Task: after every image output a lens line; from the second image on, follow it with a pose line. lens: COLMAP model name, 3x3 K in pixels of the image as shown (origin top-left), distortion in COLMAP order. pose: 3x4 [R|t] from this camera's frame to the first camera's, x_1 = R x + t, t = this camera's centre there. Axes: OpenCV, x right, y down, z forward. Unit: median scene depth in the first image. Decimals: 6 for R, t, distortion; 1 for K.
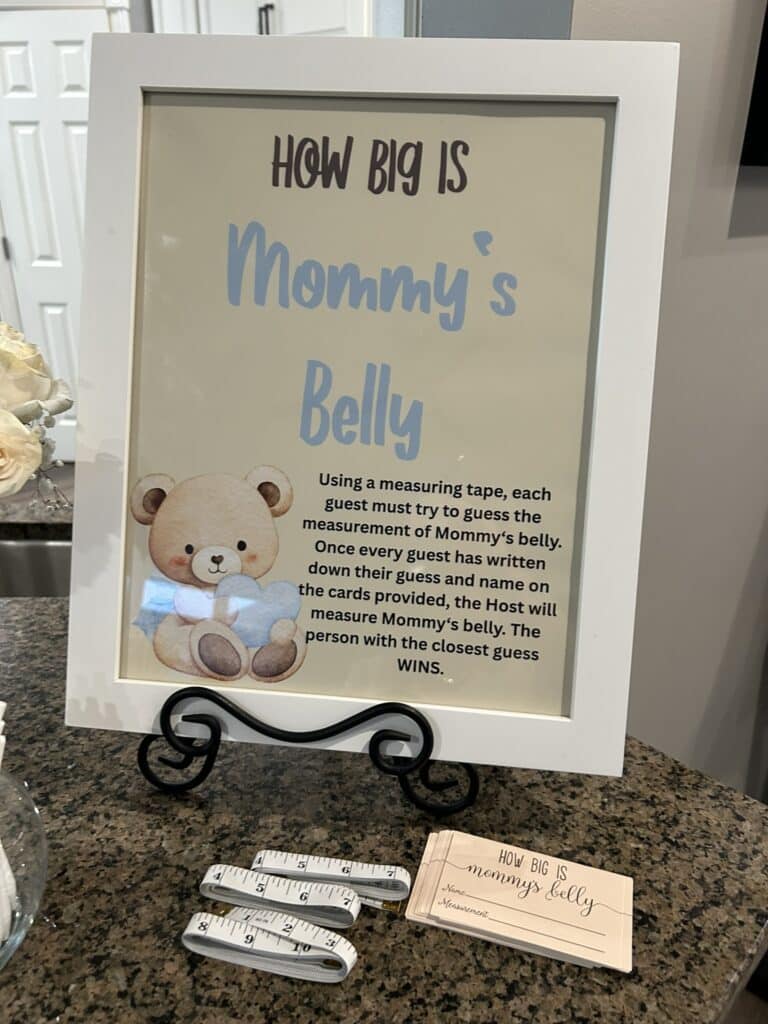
lens RADIAL K [[808.2, 0, 385.9], [0, 808.2, 528.6], [0, 0, 1]] dist [0.080444, -0.127887]
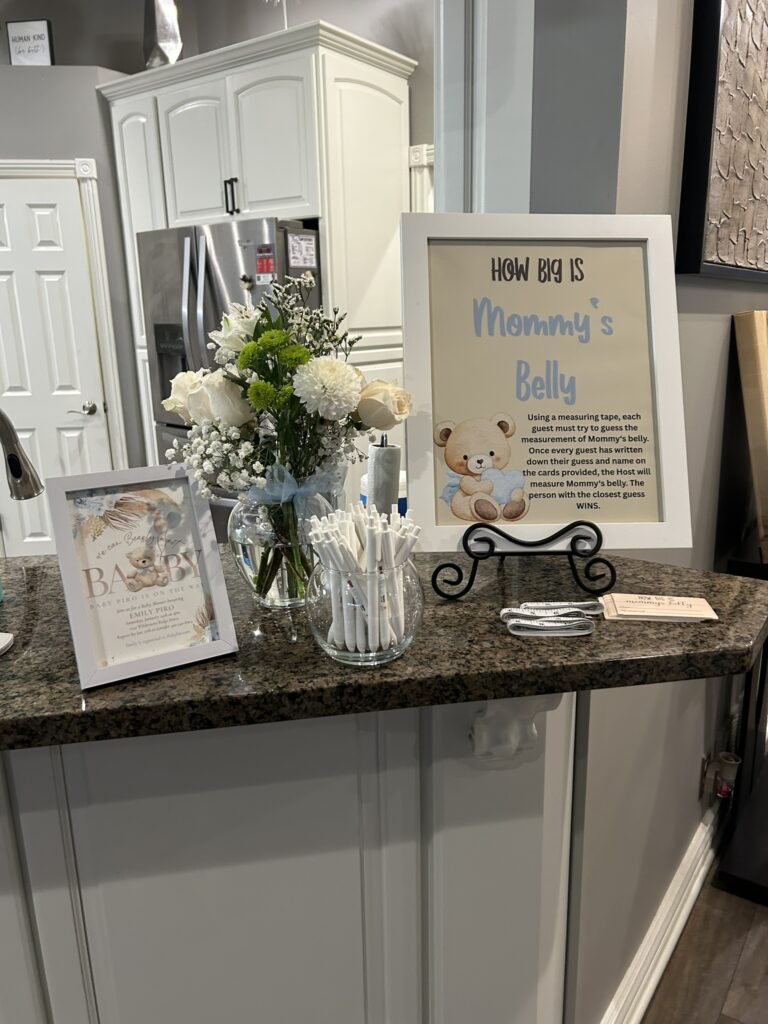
lens RADIAL K [[787.5, 0, 391.6], [0, 787.5, 525.9], [0, 0, 1]] dist [0.049243, -0.070225]
pose [[0.985482, -0.070874, 0.154278, -0.741970], [0.092879, 0.985722, -0.140451, 0.450355], [-0.142120, 0.152741, 0.977994, -0.828344]]
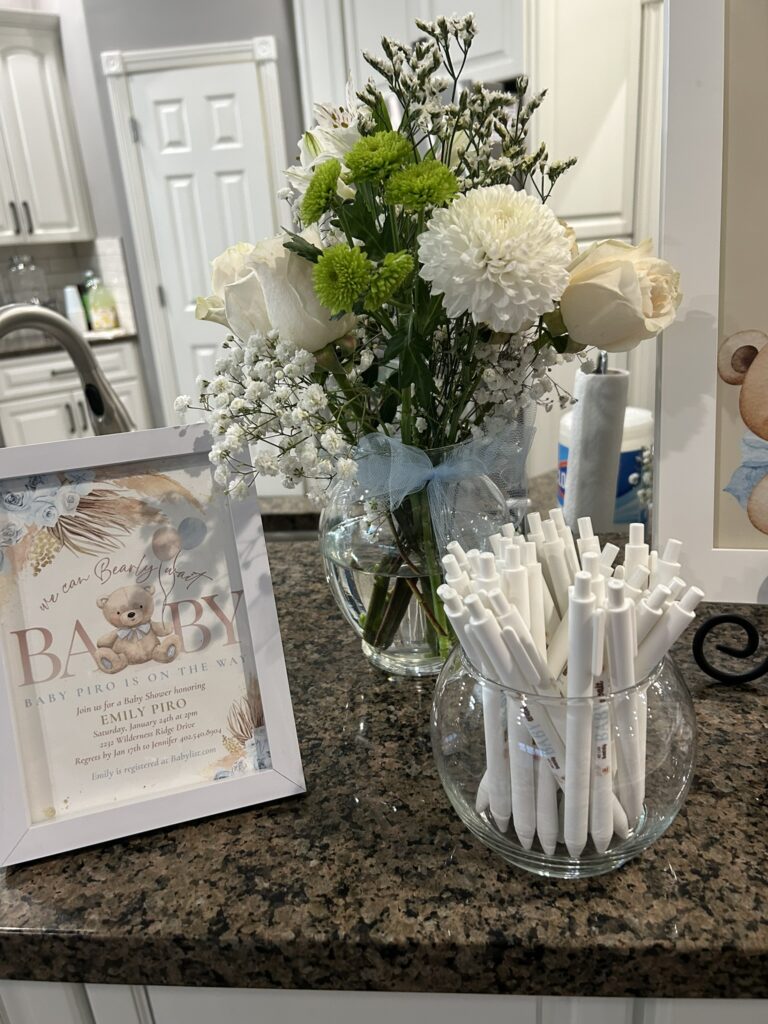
lens RADIAL K [[787.5, 0, 391.6], [0, 787.5, 525.9], [0, 0, 1]] dist [0.049243, -0.070225]
pose [[0.994503, -0.041561, -0.096110, -0.630872], [0.036972, 0.998112, -0.049048, 0.196082], [0.097967, 0.045225, 0.994162, 0.049527]]
